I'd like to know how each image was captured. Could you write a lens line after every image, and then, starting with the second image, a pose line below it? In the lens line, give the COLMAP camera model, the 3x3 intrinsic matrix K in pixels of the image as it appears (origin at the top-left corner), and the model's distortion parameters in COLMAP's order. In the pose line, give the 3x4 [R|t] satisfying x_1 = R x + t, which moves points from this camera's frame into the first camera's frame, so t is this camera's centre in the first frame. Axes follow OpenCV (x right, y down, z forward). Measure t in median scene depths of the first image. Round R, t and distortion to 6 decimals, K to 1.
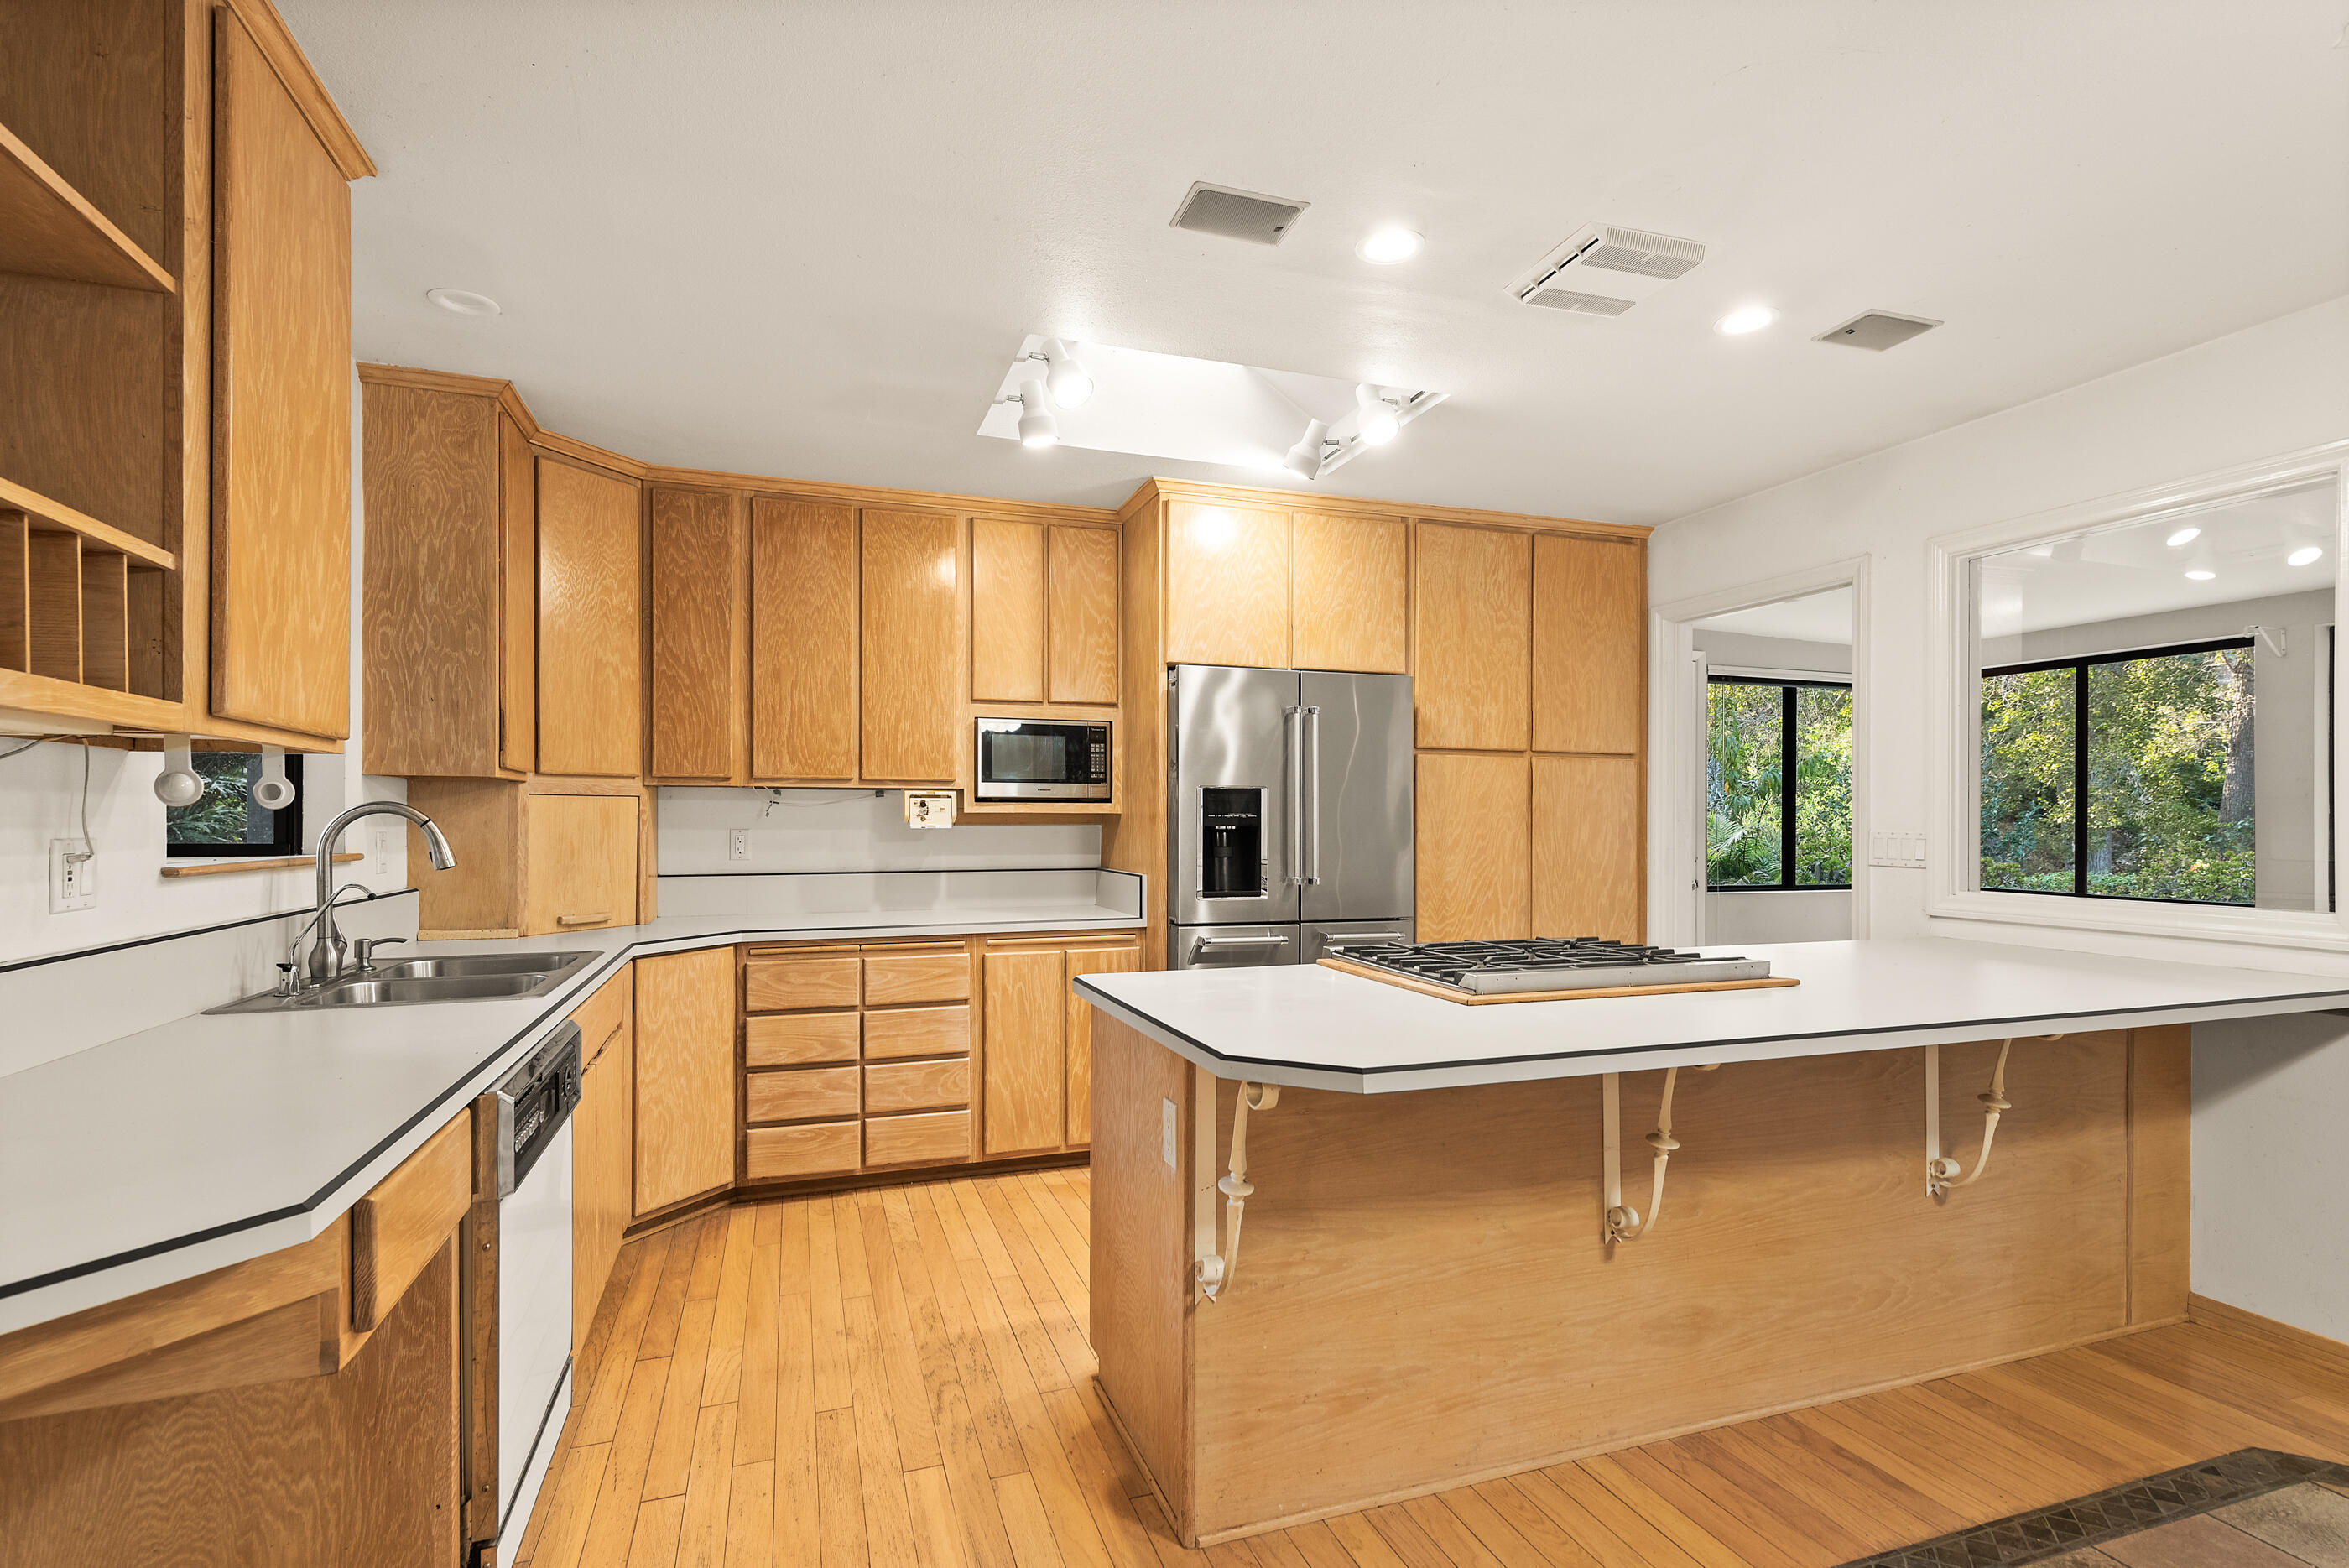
lens RADIAL K [[1106.3, 0, 1166.3], [0, 1106.3, 817.2], [0, 0, 1]] dist [0.016606, -0.008298]
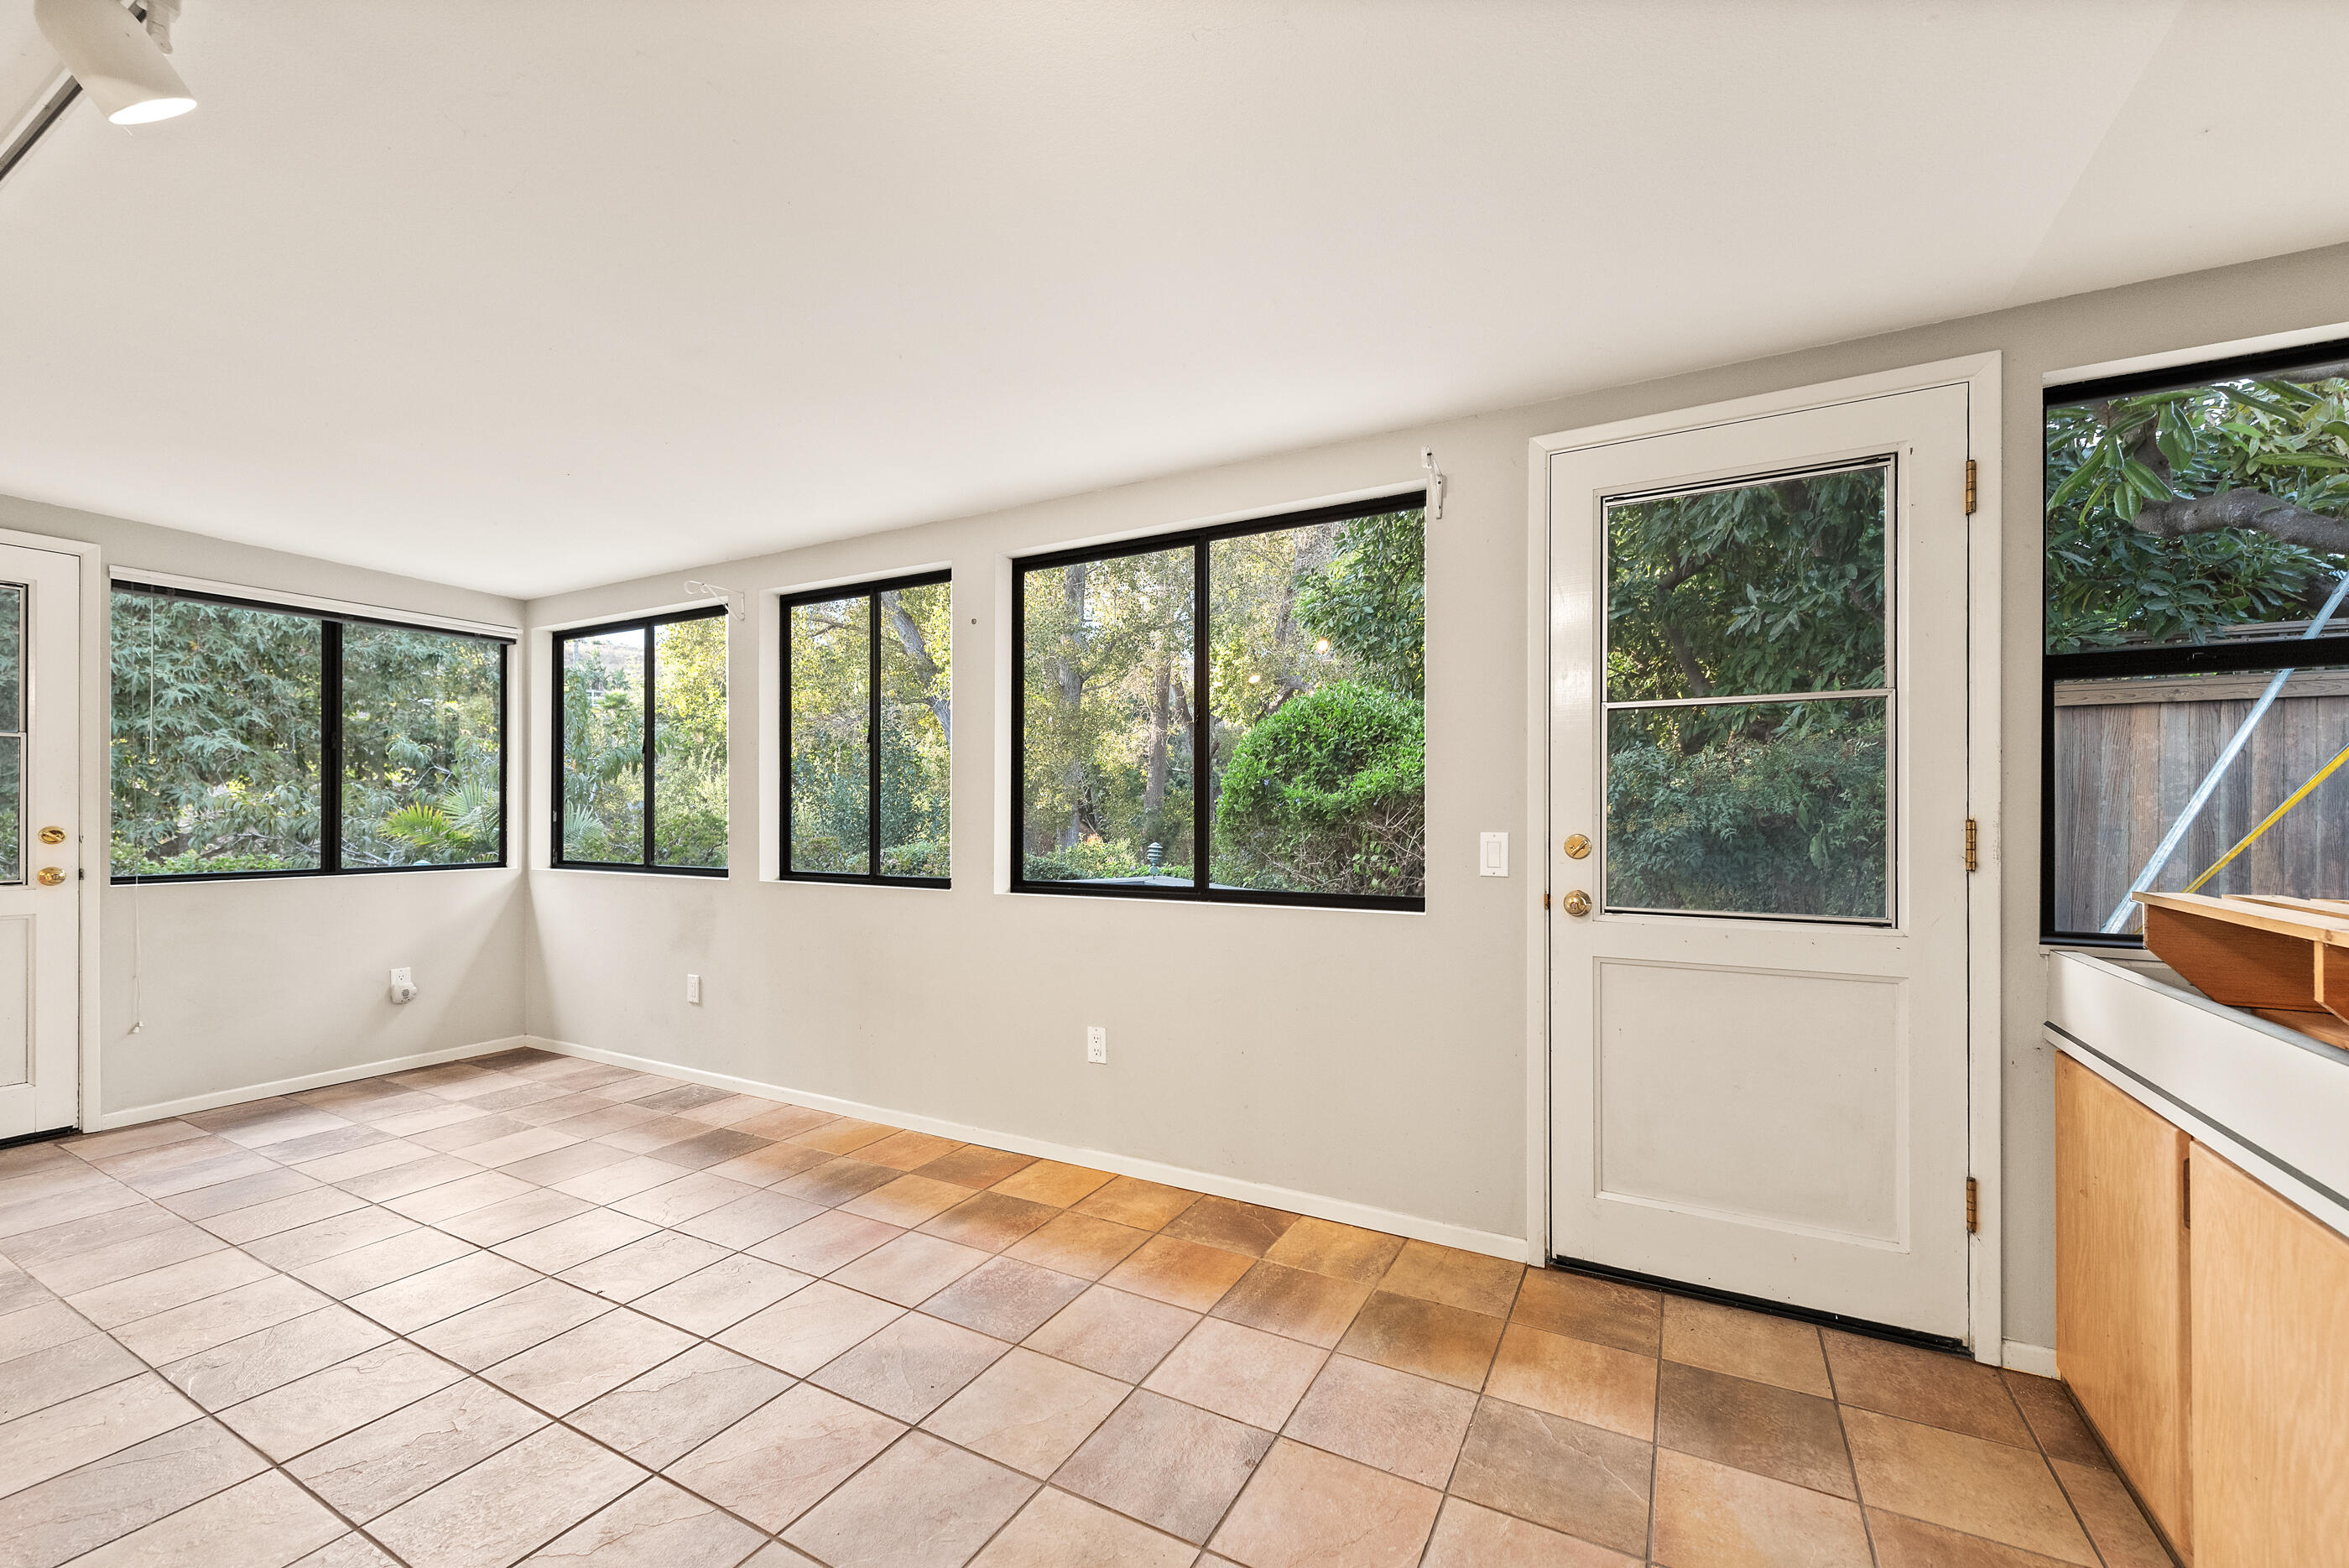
lens RADIAL K [[944.1, 0, 1174.6], [0, 944.1, 812.0], [0, 0, 1]] dist [0.011950, -0.000222]
pose [[0.740363, -0.004298, 0.672193, 0.840129], [0.002101, 0.999989, 0.004080, 0.029695], [-0.672204, -0.001608, 0.740365, 0.129960]]
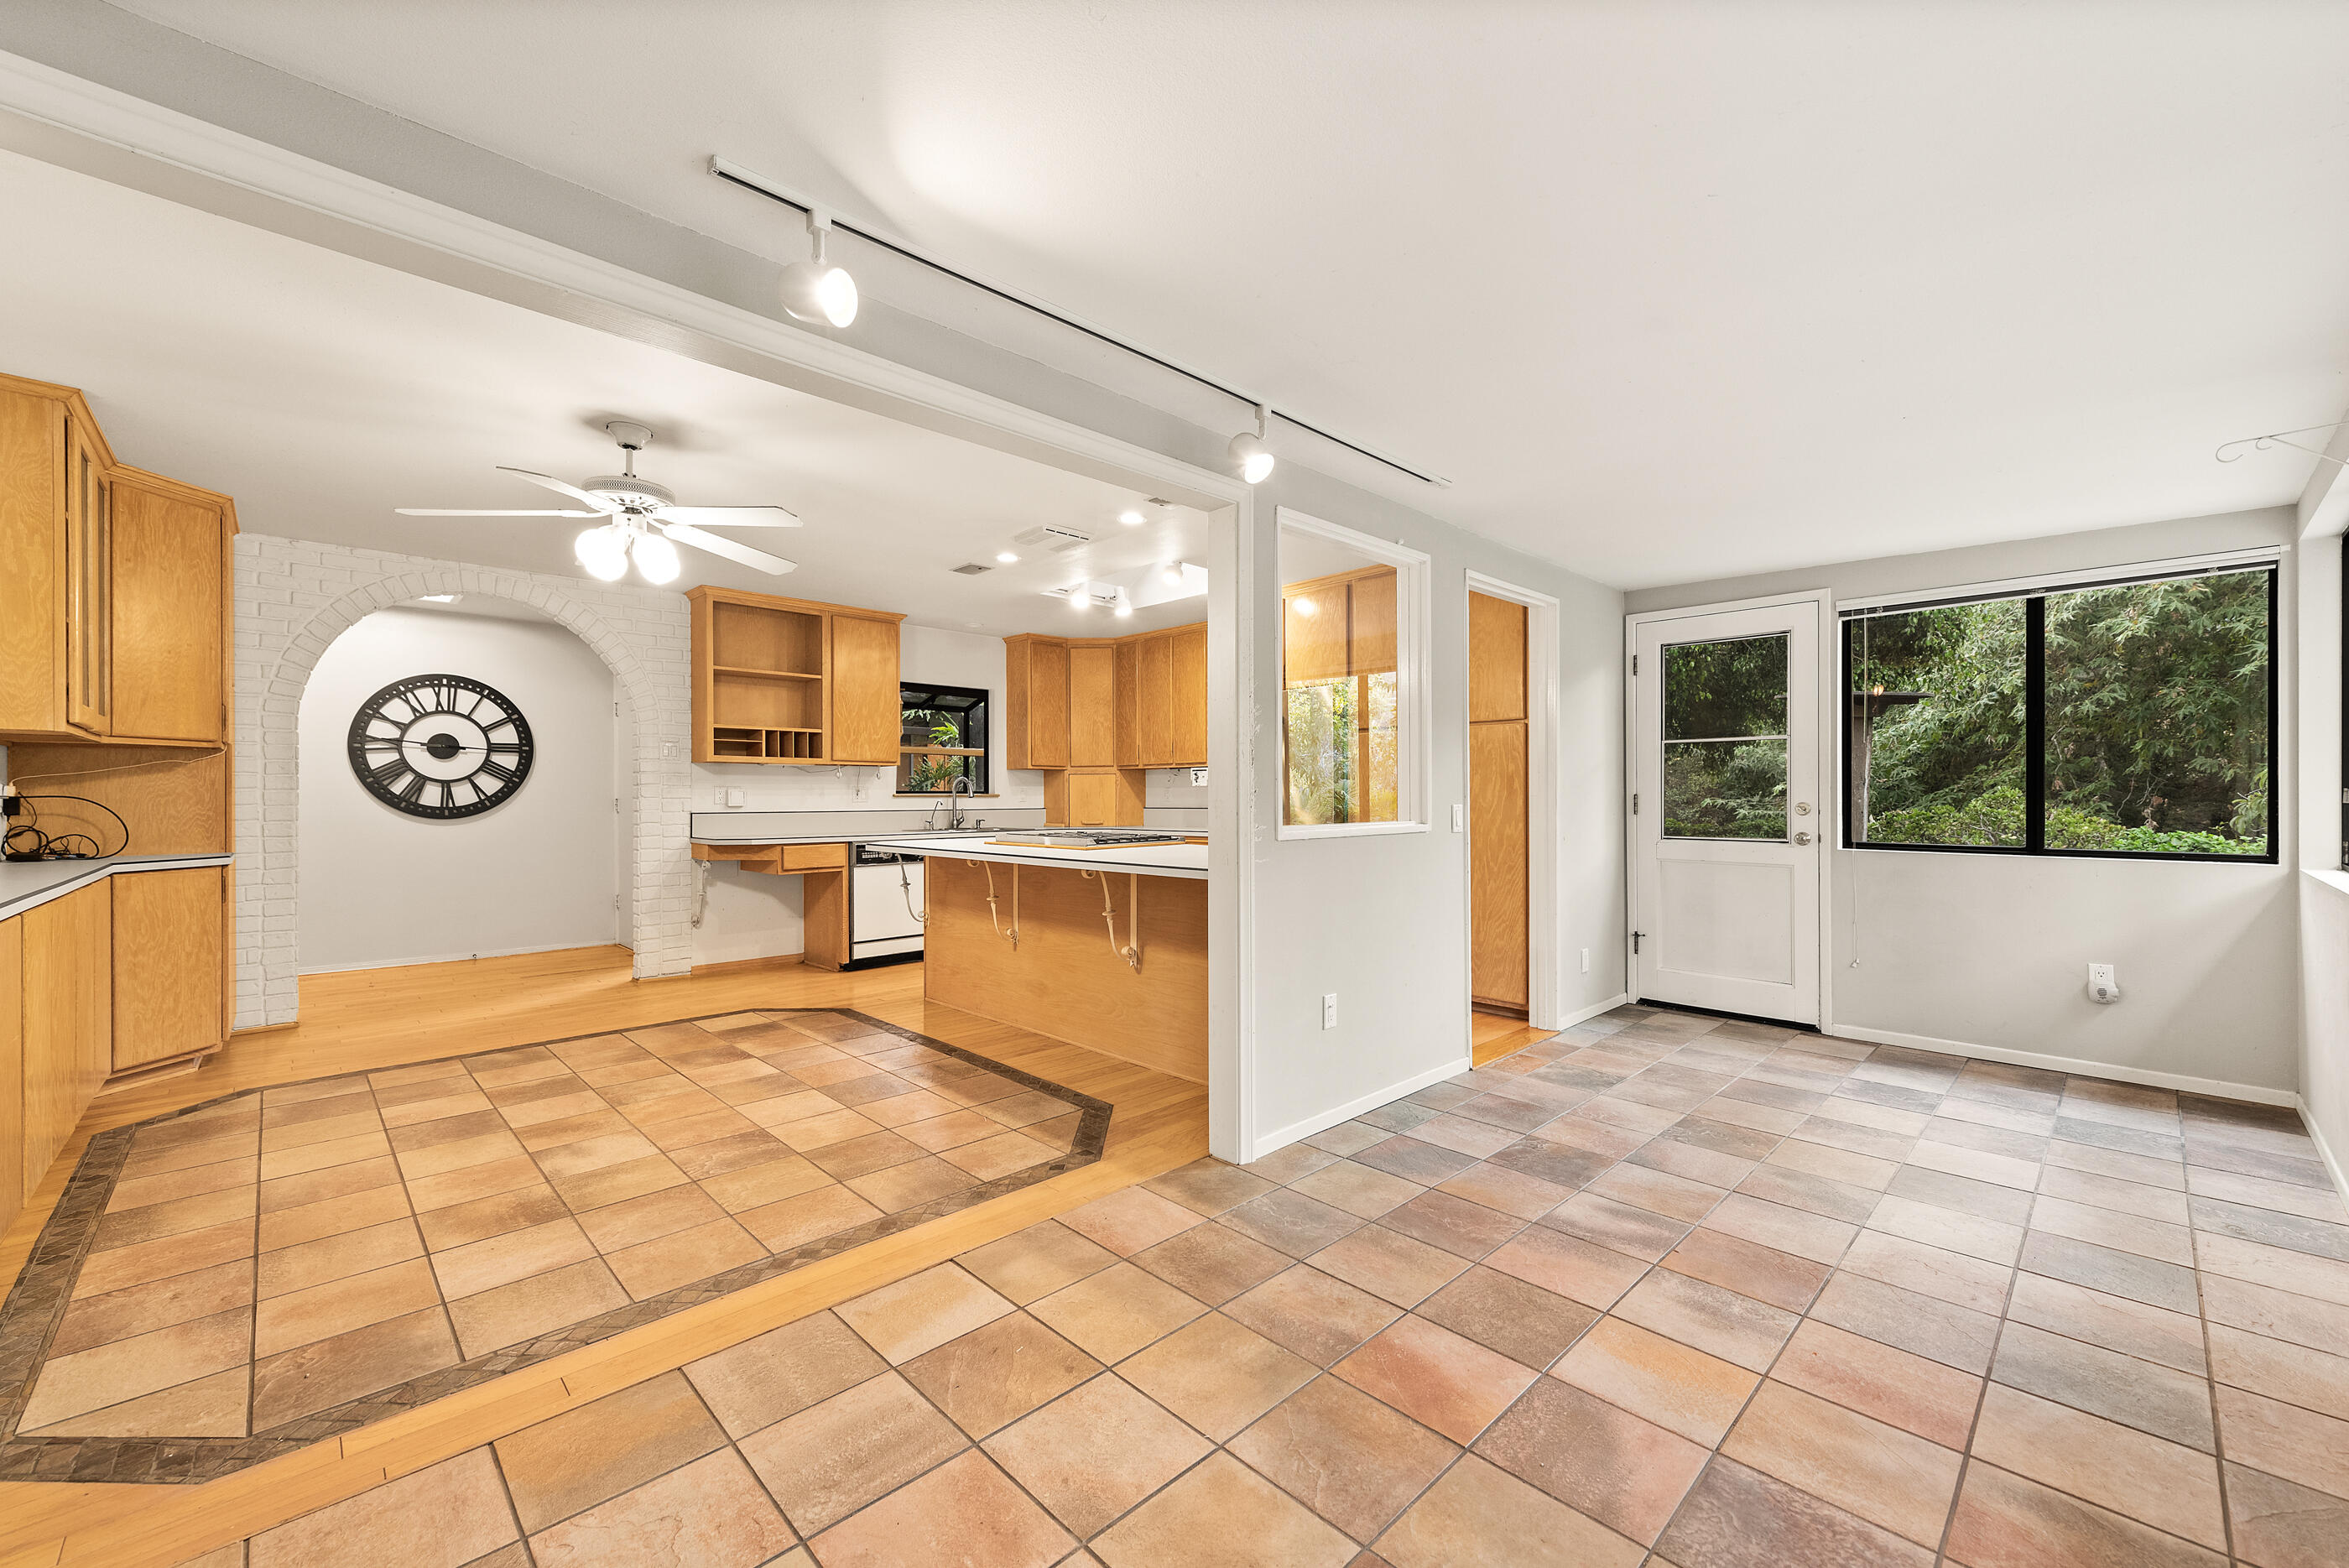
lens RADIAL K [[925.9, 0, 1178.7], [0, 925.9, 791.0], [0, 0, 1]] dist [0.012854, -0.002791]
pose [[0.422894, -0.009745, -0.906127, 1.384928], [0.006217, 0.999950, -0.007853, 0.033814], [0.906158, -0.002312, 0.422933, 0.258914]]
